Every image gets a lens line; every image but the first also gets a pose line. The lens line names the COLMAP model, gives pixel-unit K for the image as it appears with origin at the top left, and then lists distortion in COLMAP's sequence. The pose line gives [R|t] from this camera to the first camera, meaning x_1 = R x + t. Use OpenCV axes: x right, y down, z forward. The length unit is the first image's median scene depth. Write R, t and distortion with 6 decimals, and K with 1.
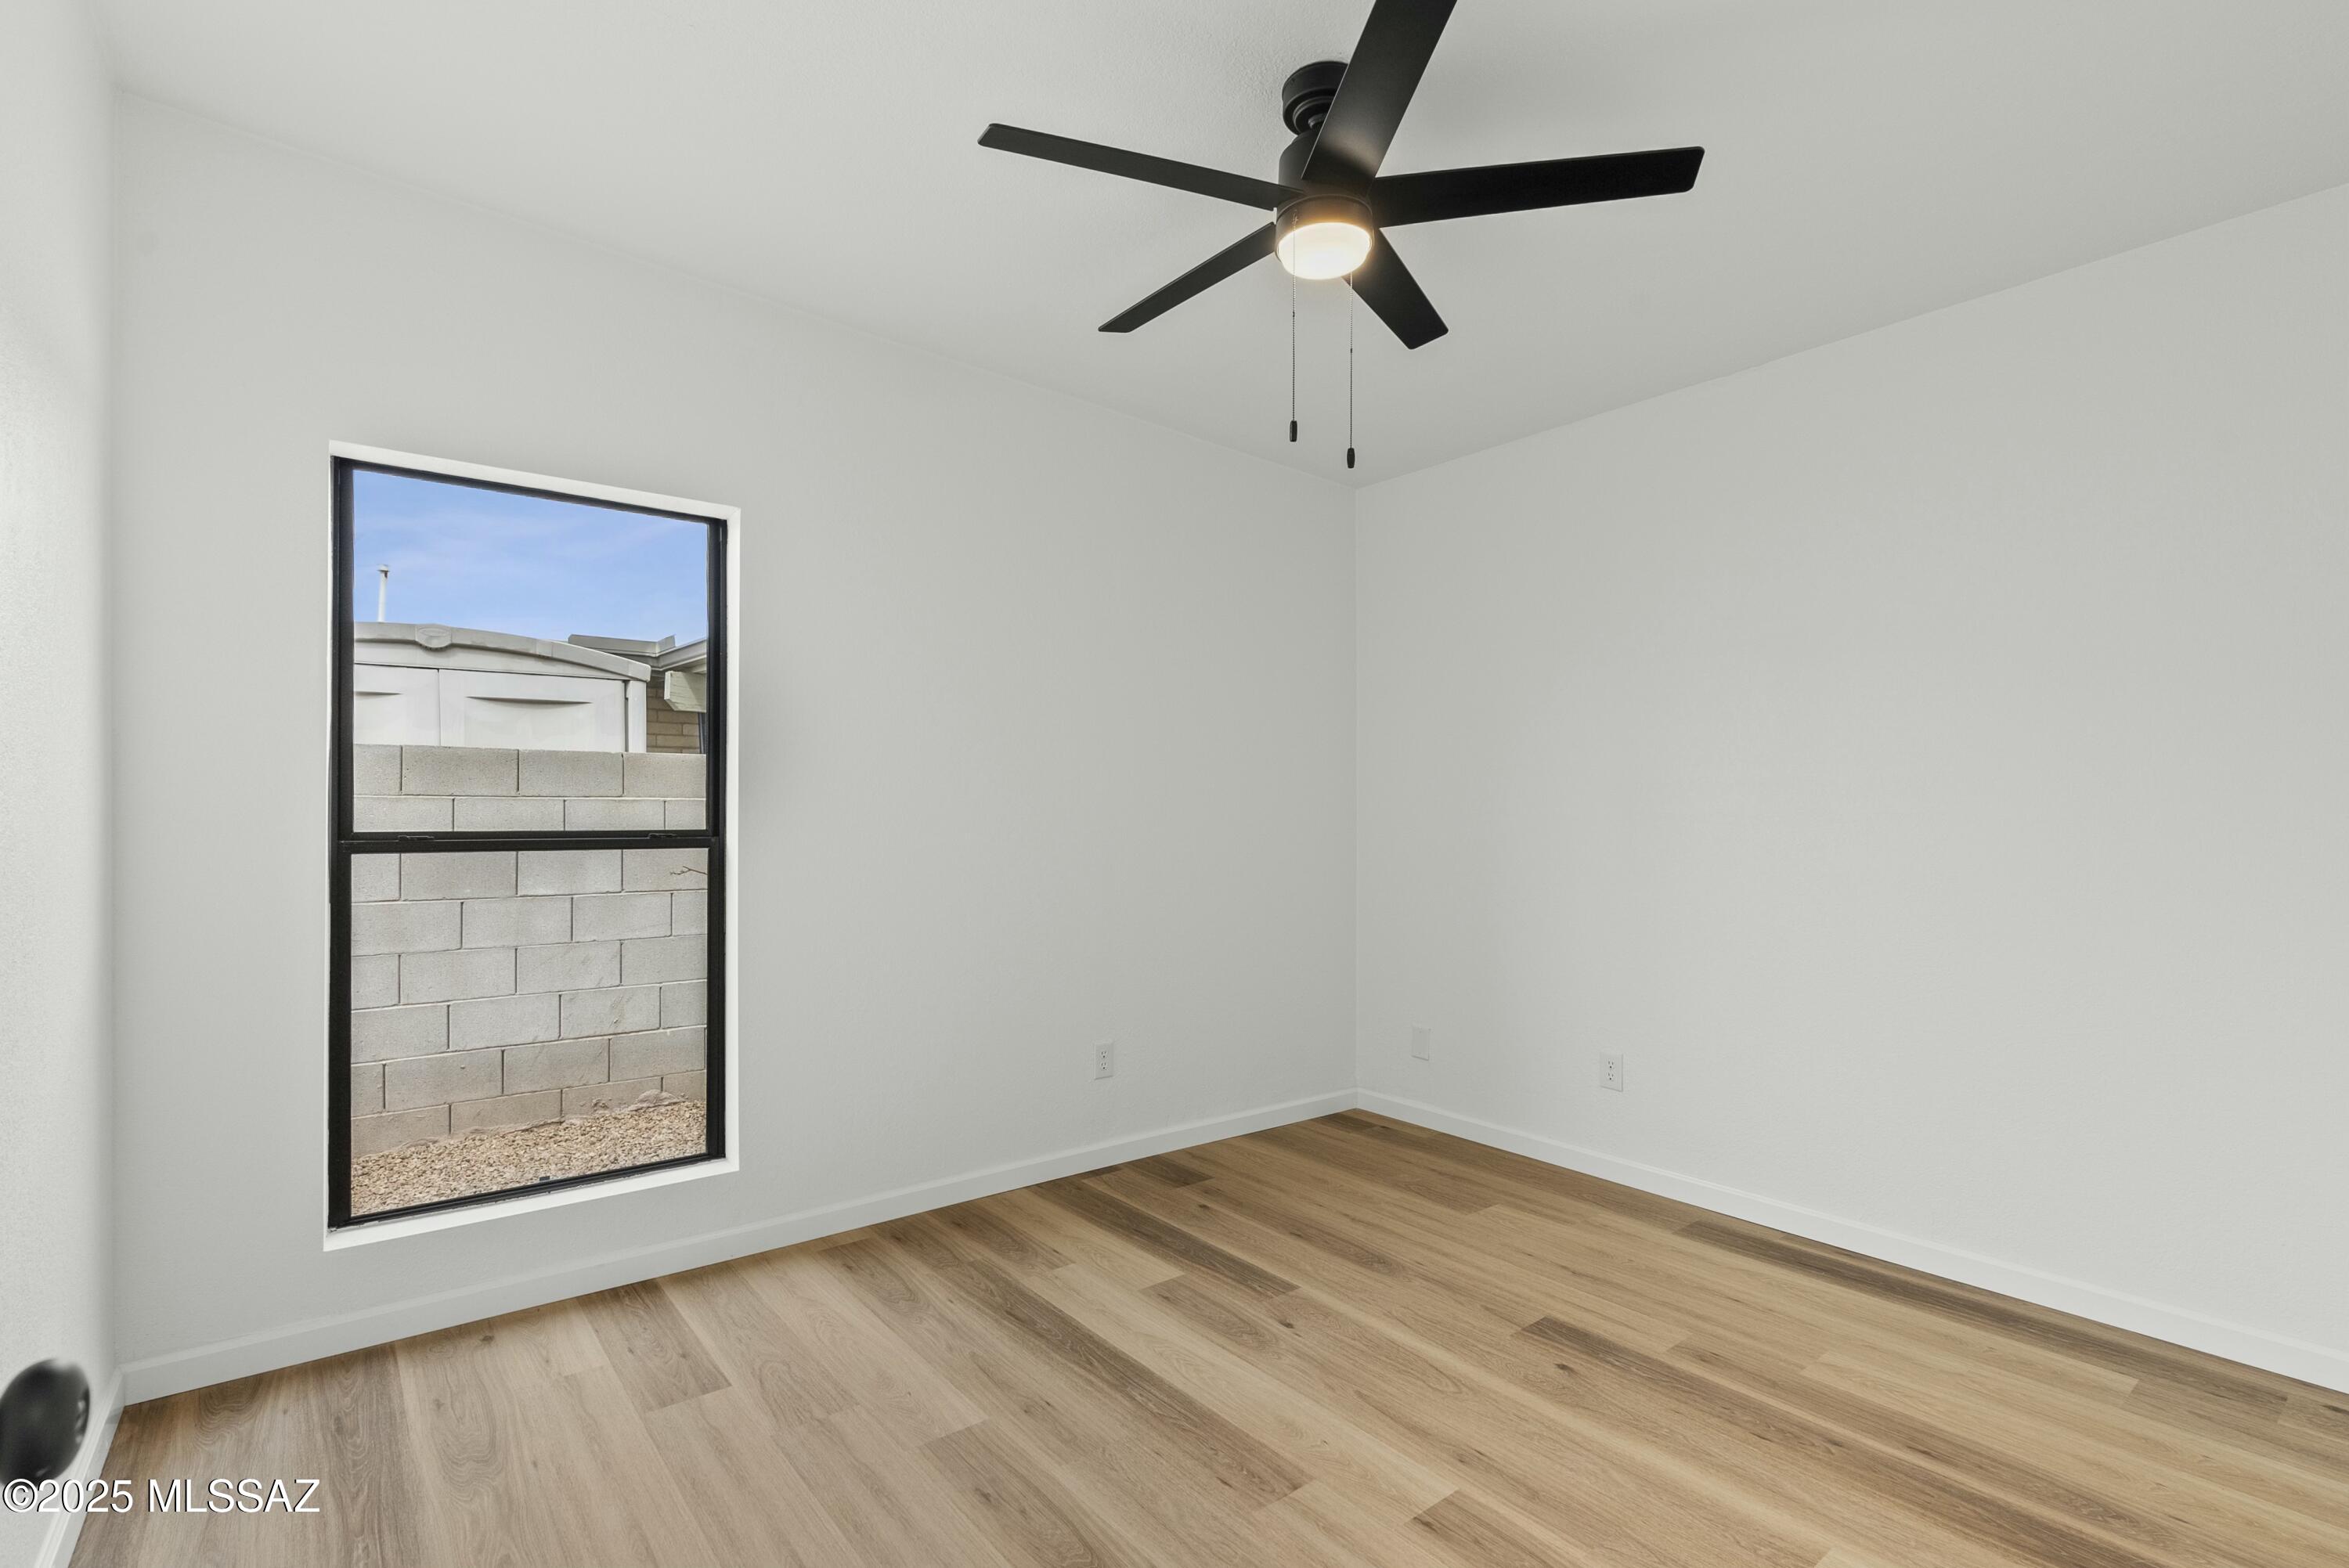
lens RADIAL K [[1075.0, 0, 1172.6], [0, 1075.0, 797.8], [0, 0, 1]] dist [0.018929, -0.000823]
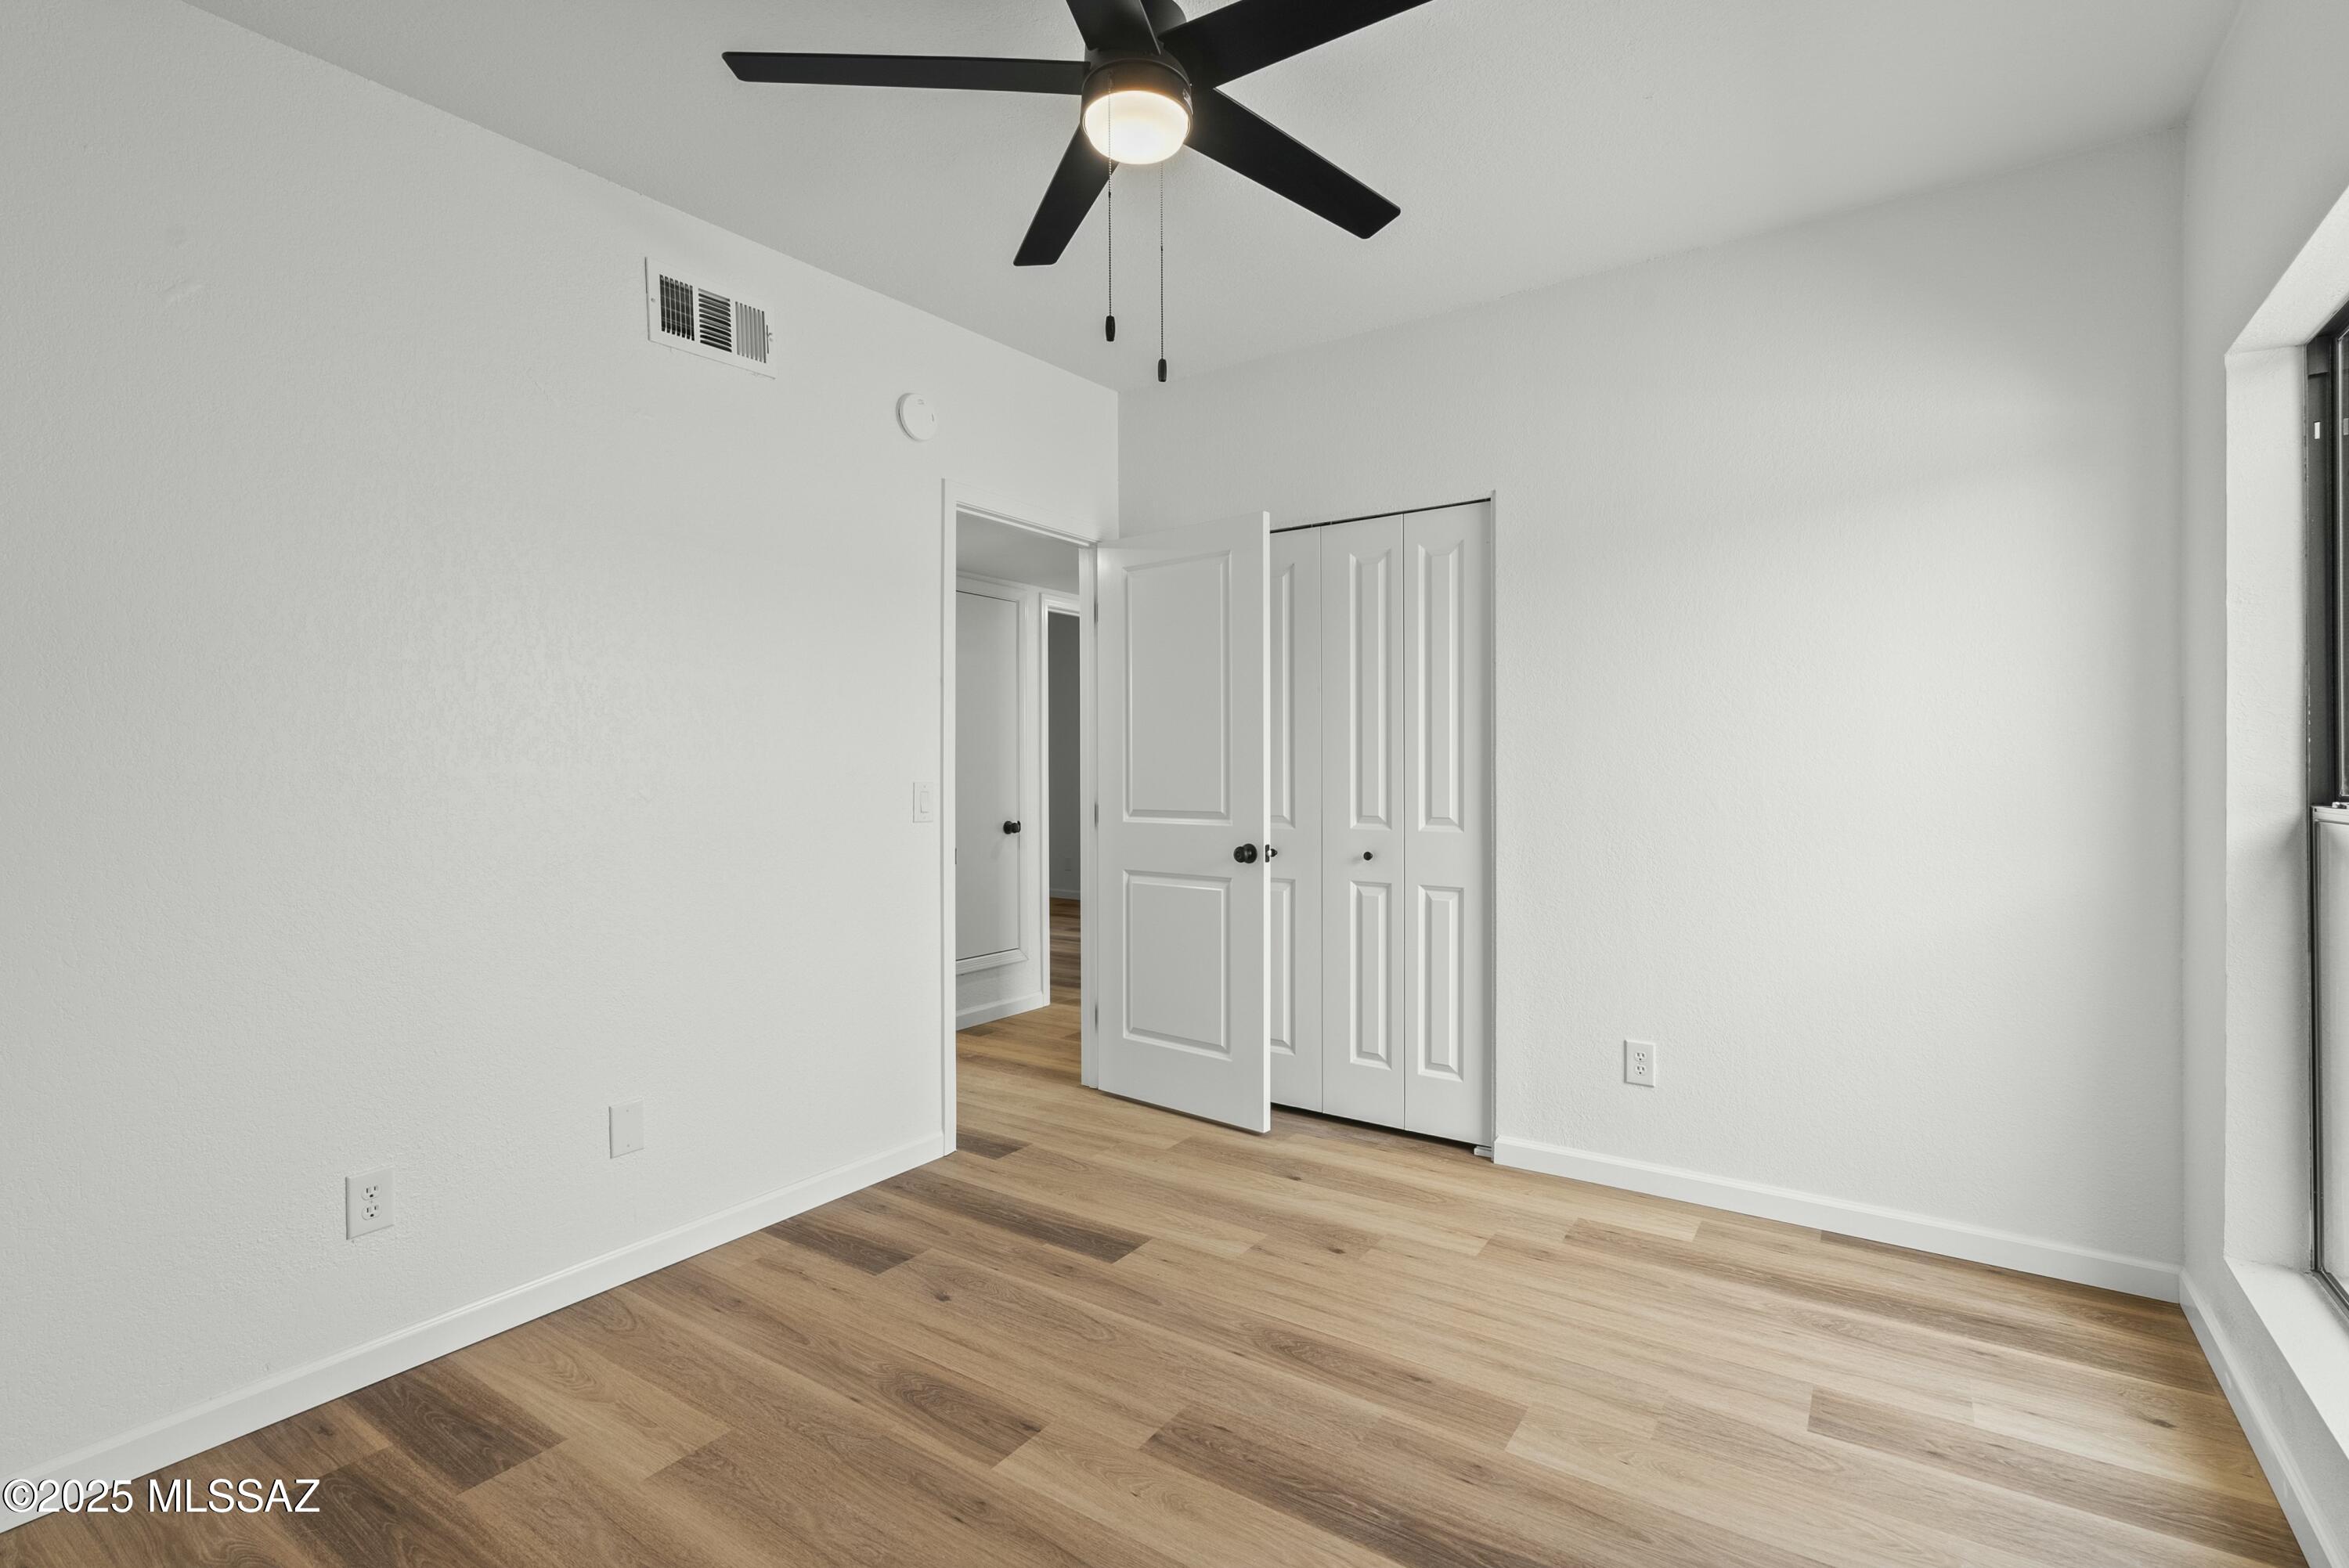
lens RADIAL K [[1075.0, 0, 1191.8], [0, 1075.0, 786.3], [0, 0, 1]] dist [0.018929, -0.000823]
pose [[-0.950649, 0.000957, -0.310267, 0.381708], [0.001582, 0.999997, -0.001761, 0.028381], [0.310264, -0.002165, -0.950648, 1.915597]]
